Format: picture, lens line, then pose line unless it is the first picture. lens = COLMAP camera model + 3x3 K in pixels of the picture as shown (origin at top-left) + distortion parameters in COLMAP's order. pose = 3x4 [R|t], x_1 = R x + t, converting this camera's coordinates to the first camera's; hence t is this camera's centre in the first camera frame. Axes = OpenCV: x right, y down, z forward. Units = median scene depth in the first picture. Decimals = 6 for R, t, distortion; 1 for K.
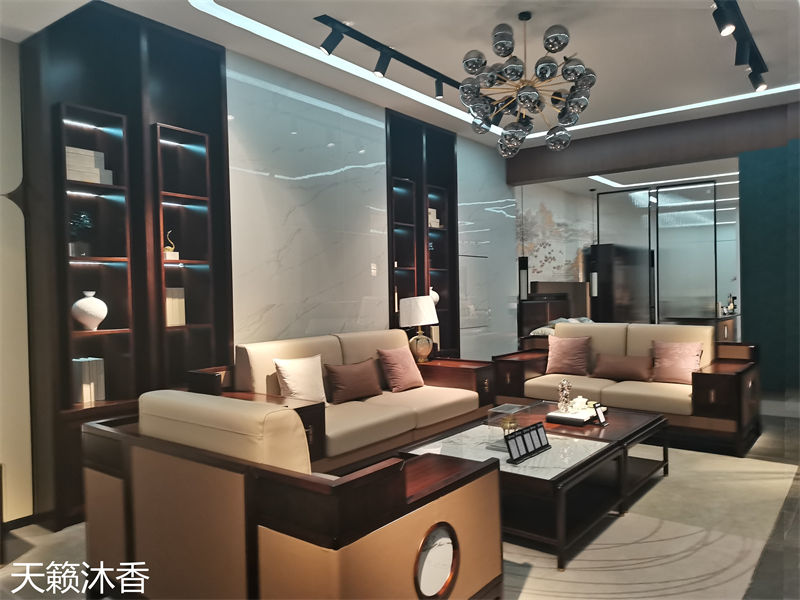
lens RADIAL K [[610.5, 0, 400.2], [0, 610.5, 303.3], [0, 0, 1]] dist [0.037363, -0.004777]
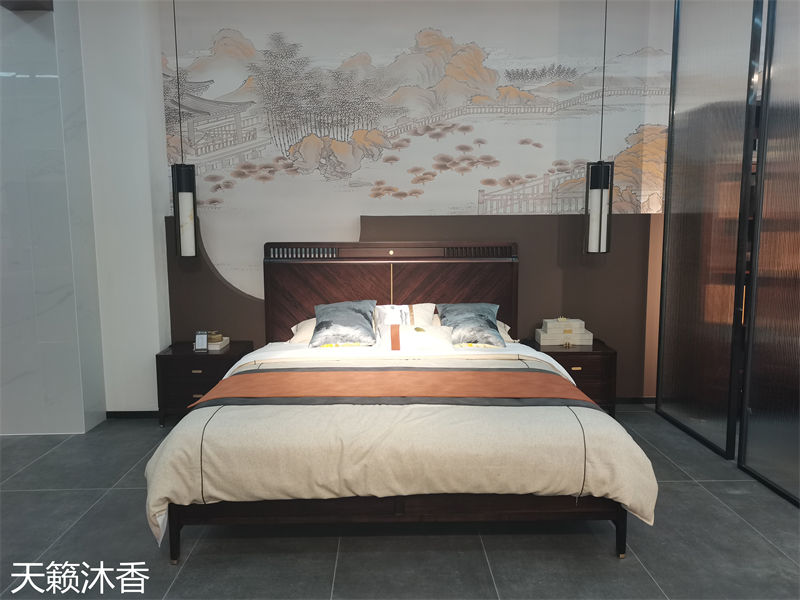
lens RADIAL K [[610.5, 0, 398.3], [0, 610.5, 298.6], [0, 0, 1]] dist [0.037363, -0.004777]
pose [[0.618973, 0.111688, -0.777430, 0.219865], [-0.014482, 0.991292, 0.130882, -0.012964], [0.785279, -0.069753, 0.615201, 0.271689]]
